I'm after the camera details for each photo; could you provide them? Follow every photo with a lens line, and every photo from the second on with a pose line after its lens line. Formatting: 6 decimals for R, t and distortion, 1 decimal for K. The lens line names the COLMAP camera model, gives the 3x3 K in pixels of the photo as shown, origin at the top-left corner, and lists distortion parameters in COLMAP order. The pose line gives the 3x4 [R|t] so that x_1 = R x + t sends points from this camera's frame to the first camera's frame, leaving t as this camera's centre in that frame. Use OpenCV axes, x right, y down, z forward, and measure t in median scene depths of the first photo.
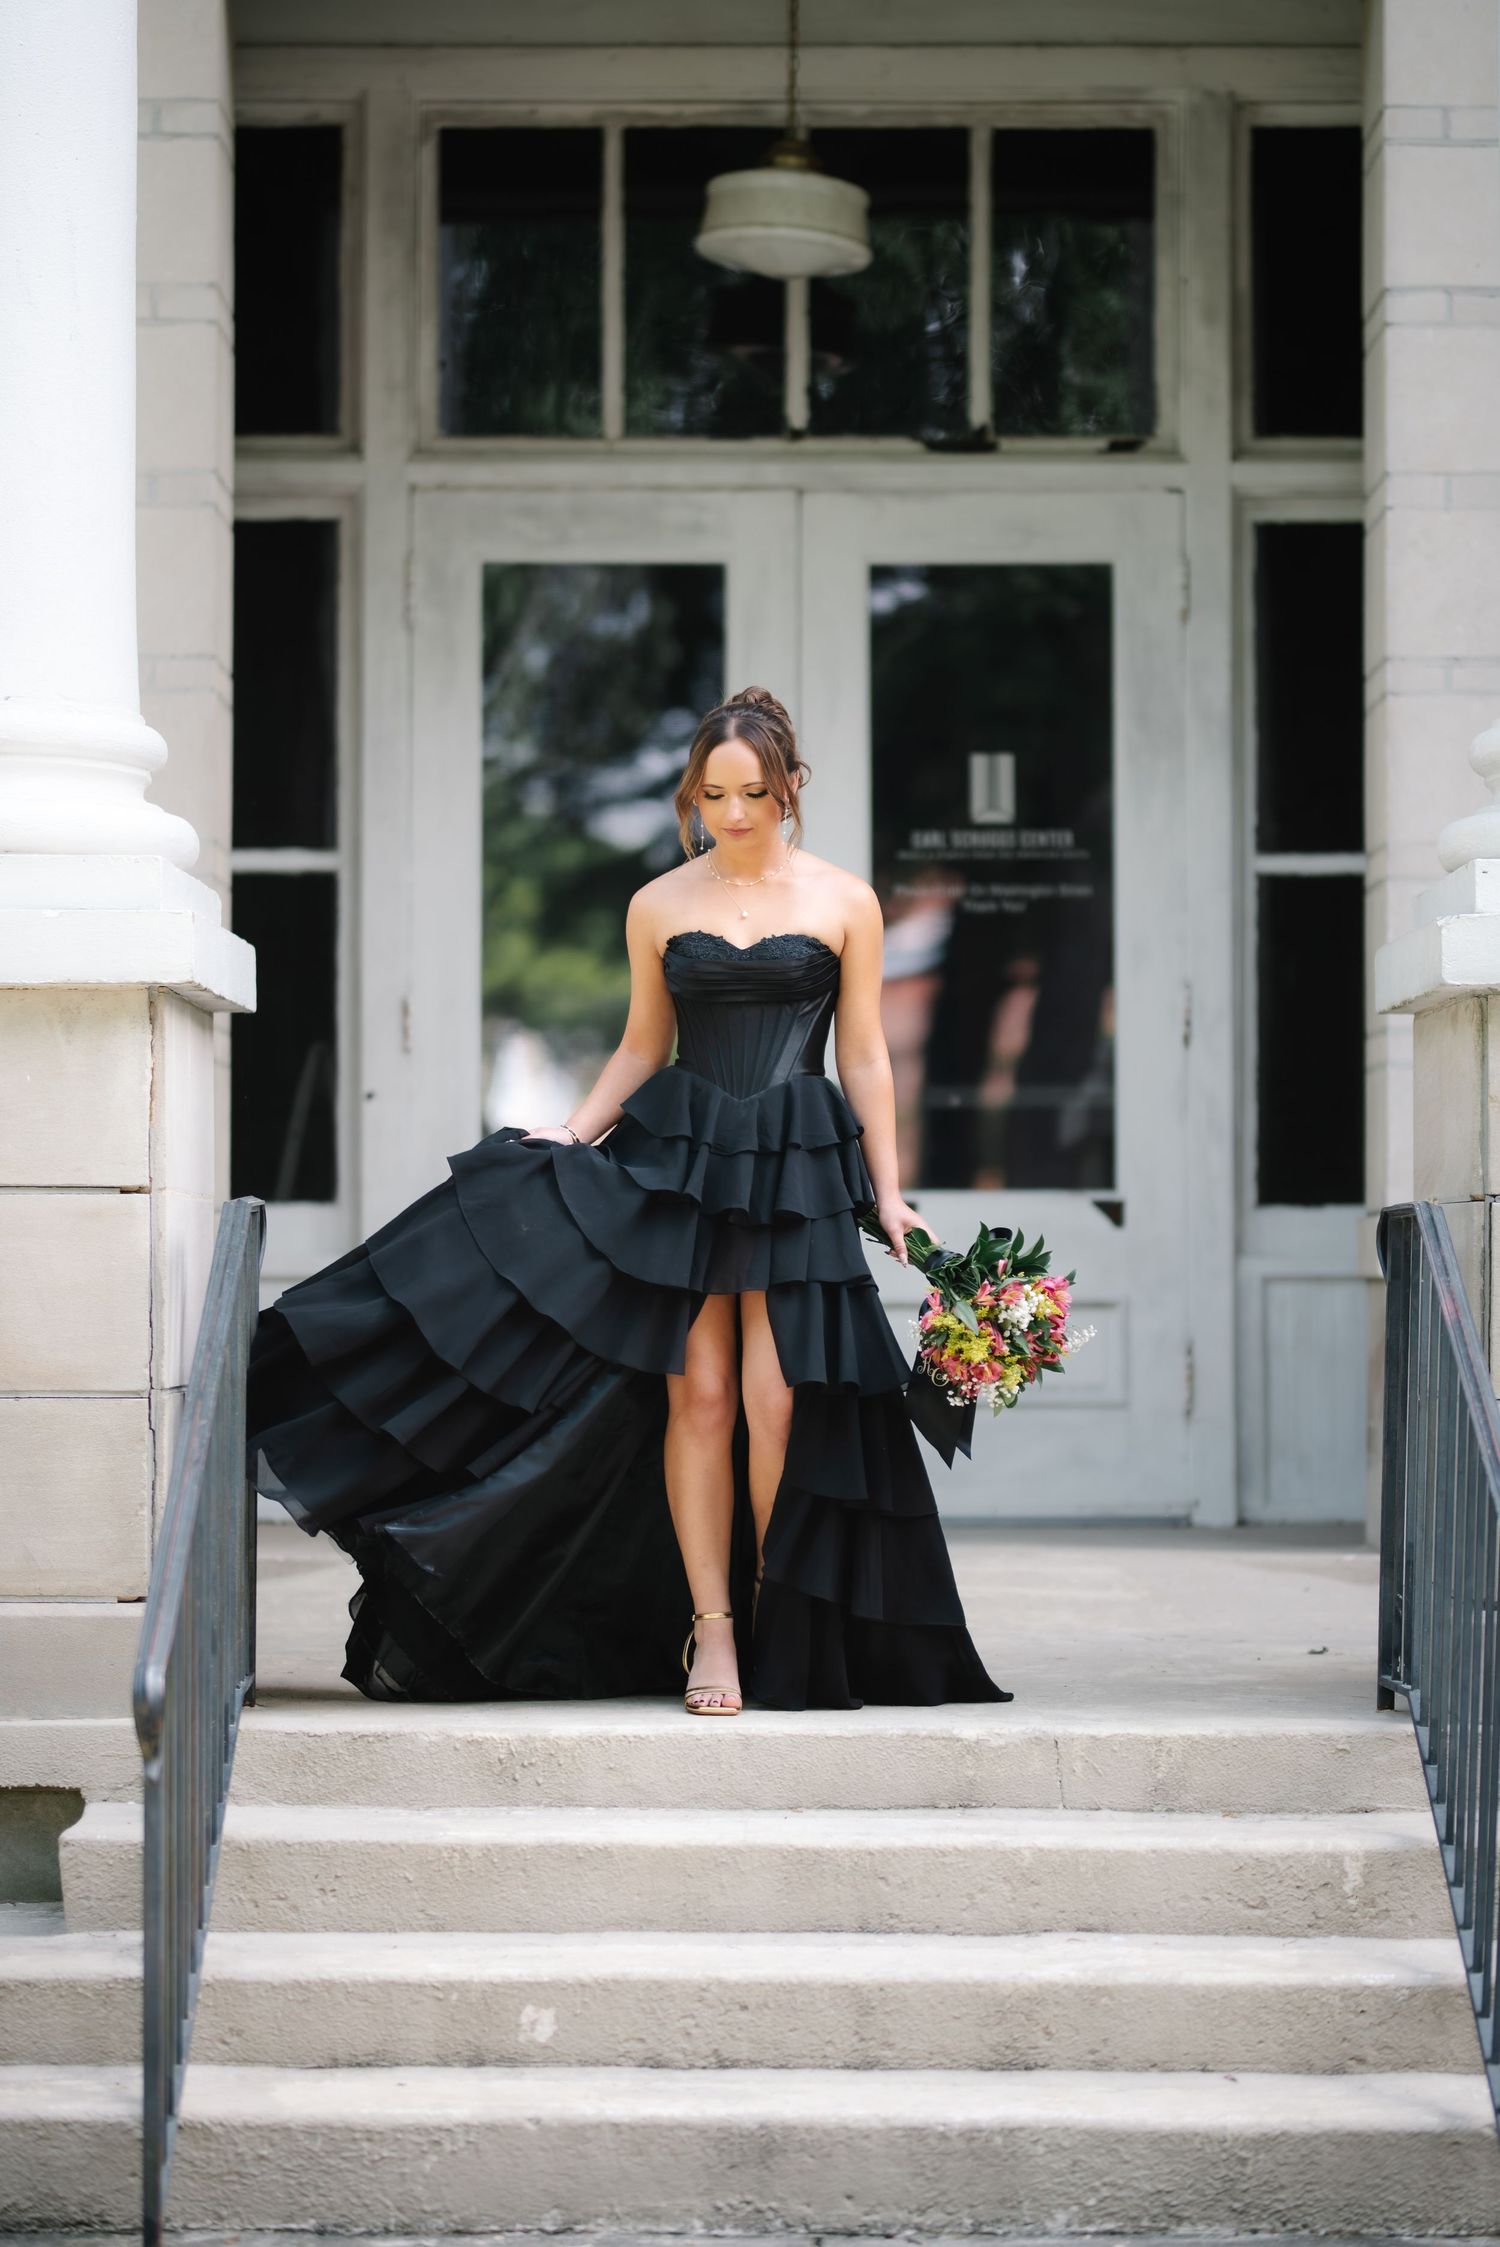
lens RADIAL K [[5582.5, 0, 750.0], [0, 5582.5, 1123.5], [0, 0, 1]] dist [0.016483, -0.331410]
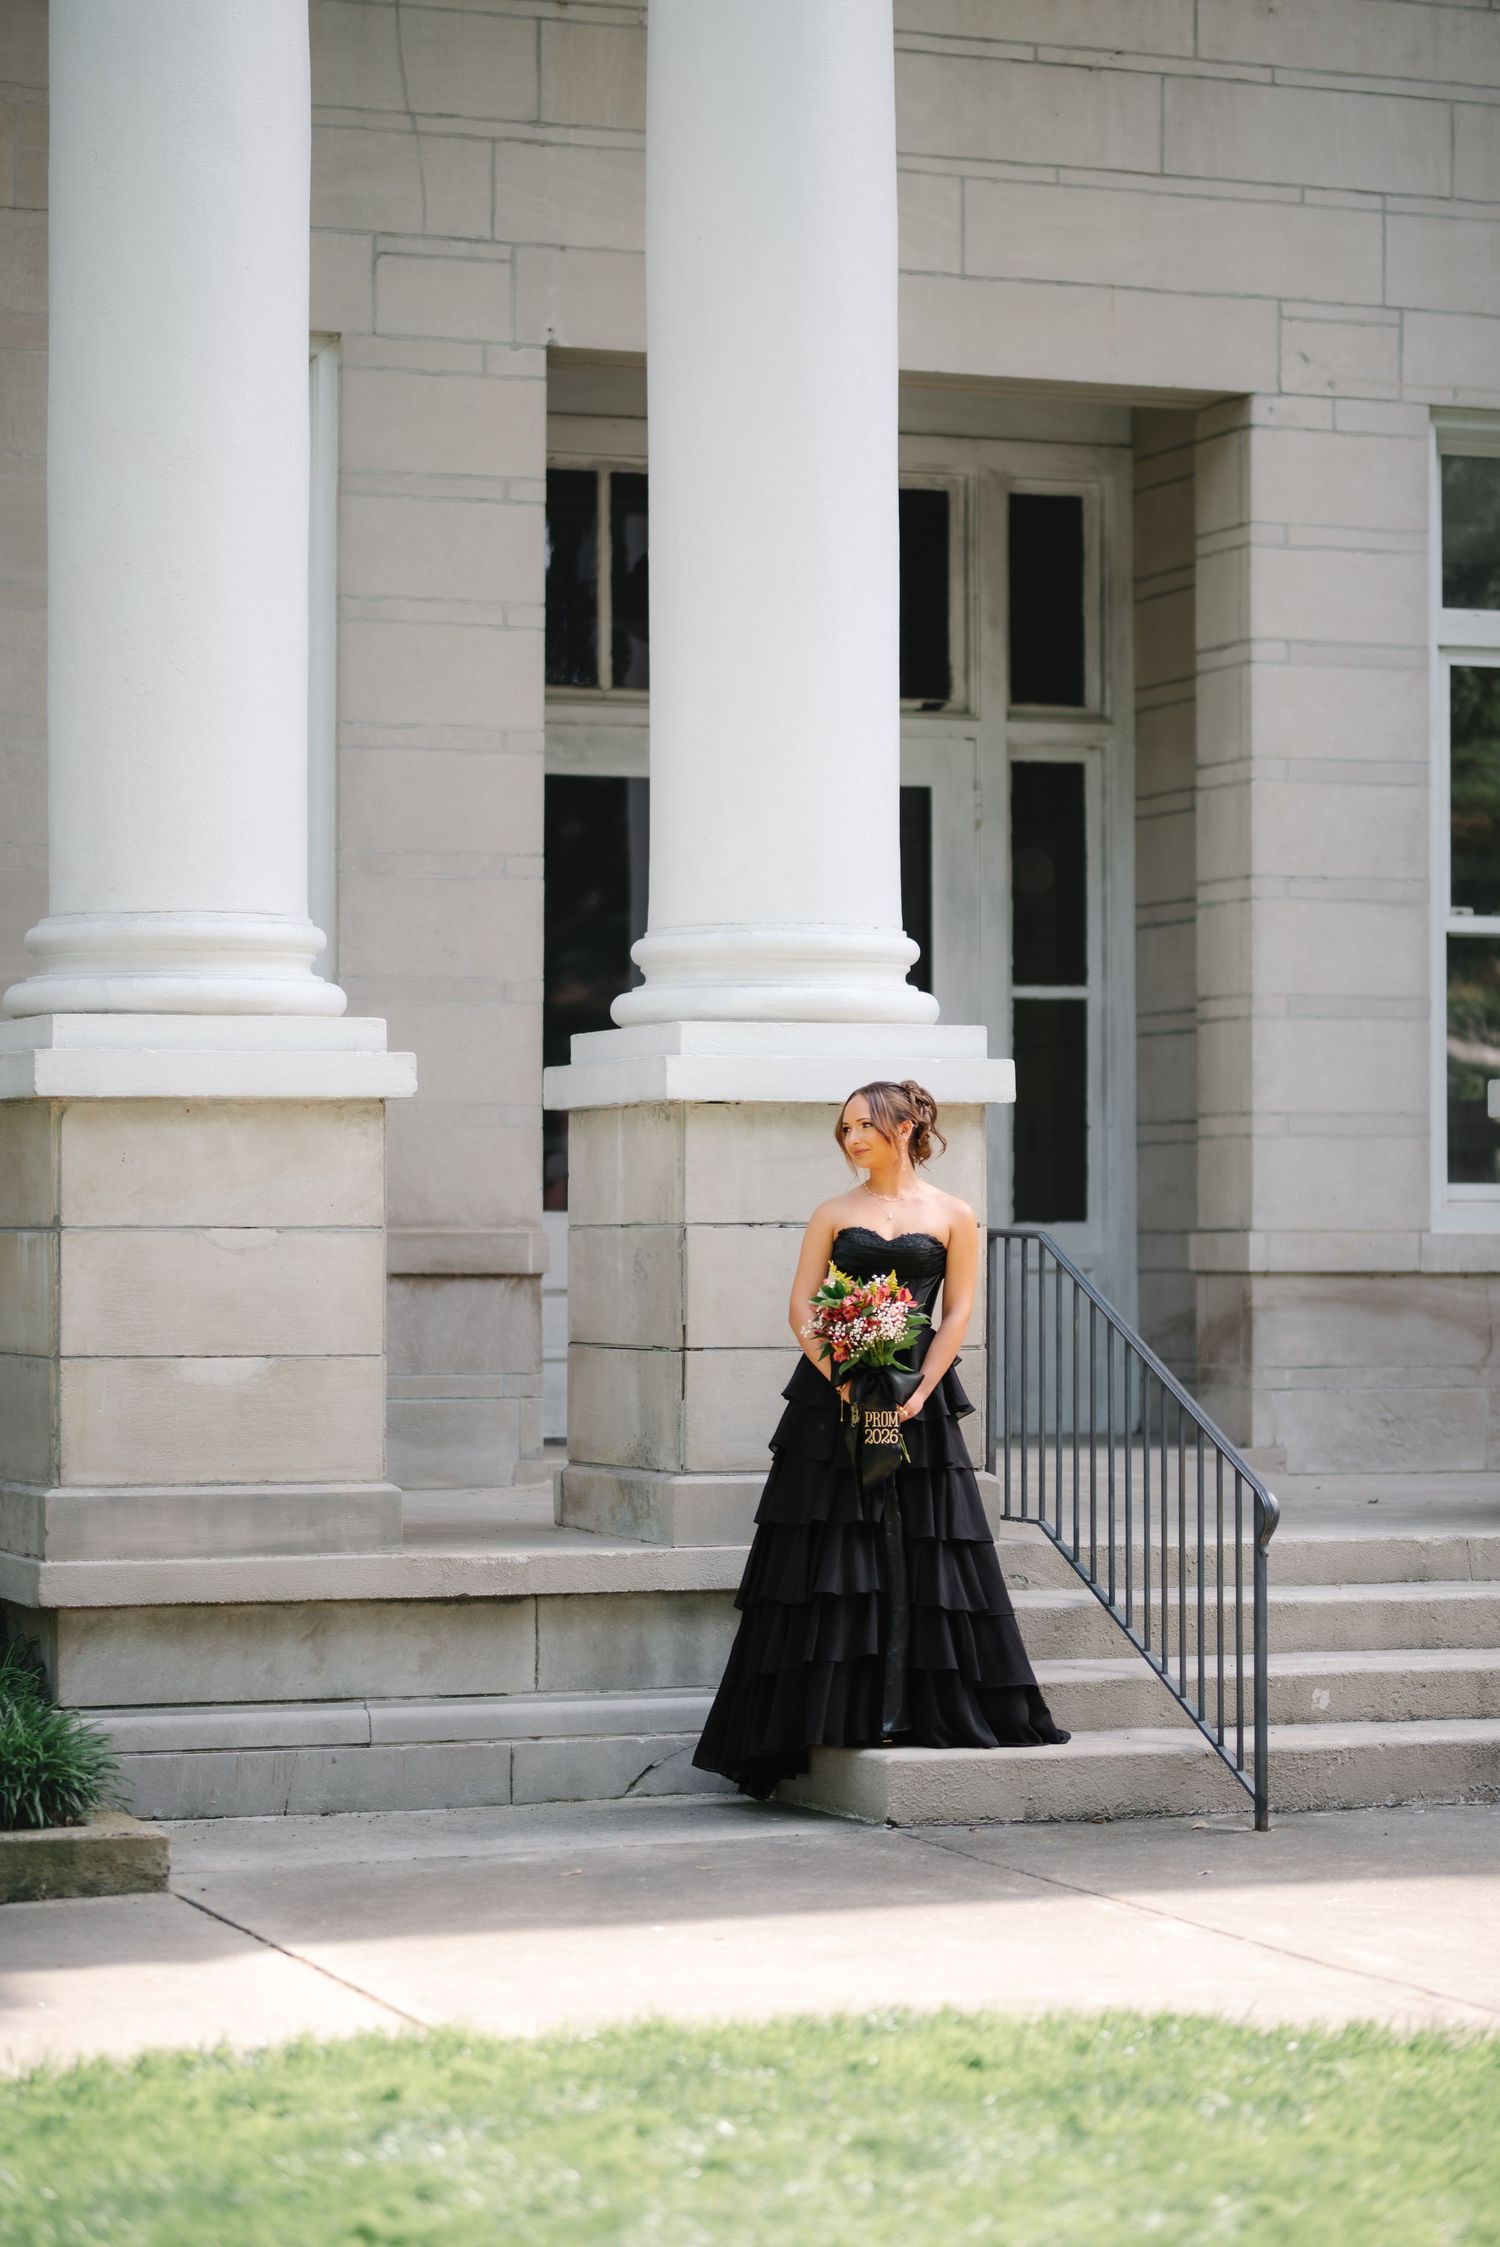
lens RADIAL K [[5582.5, 0, 750.0], [0, 5582.5, 1123.5], [0, 0, 1]] dist [0.016483, -0.331410]
pose [[0.926568, 0.007109, 0.376059, -0.602689], [-0.008761, 0.999958, 0.002683, -0.016918], [-0.376024, -0.005781, 0.926592, -0.395017]]
